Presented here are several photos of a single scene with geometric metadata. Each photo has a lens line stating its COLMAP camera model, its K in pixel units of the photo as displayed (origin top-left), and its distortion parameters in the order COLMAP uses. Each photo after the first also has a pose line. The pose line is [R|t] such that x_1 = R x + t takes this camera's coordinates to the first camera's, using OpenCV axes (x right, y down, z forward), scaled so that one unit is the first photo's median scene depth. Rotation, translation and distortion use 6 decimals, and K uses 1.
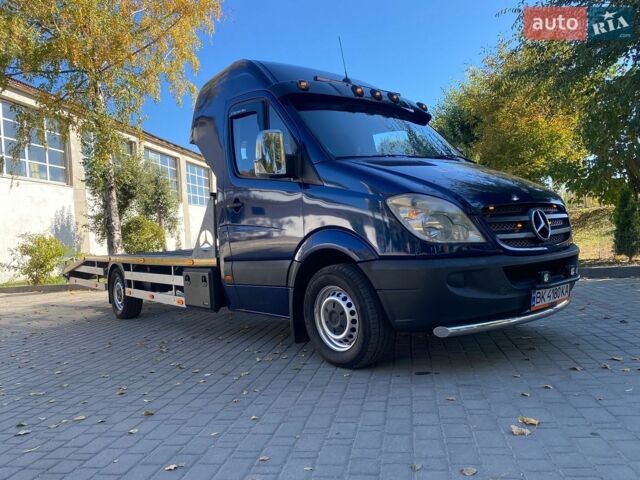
lens RADIAL K [[488.1, 0, 317.5], [0, 488.1, 240.4], [0, 0, 1]] dist [0.017377, -0.005788]
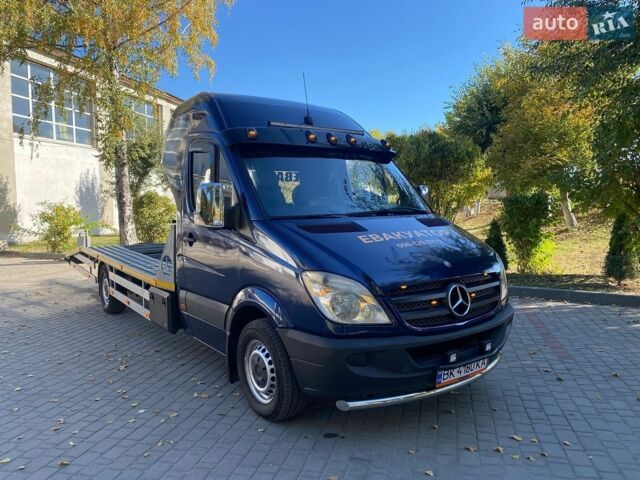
lens RADIAL K [[488.1, 0, 317.5], [0, 488.1, 240.4], [0, 0, 1]] dist [0.017377, -0.005788]
pose [[0.996535, 0.060782, -0.056778, 0.145901], [-0.056237, 0.995329, 0.078475, -0.151126], [0.061282, -0.075010, 0.995298, -0.015259]]
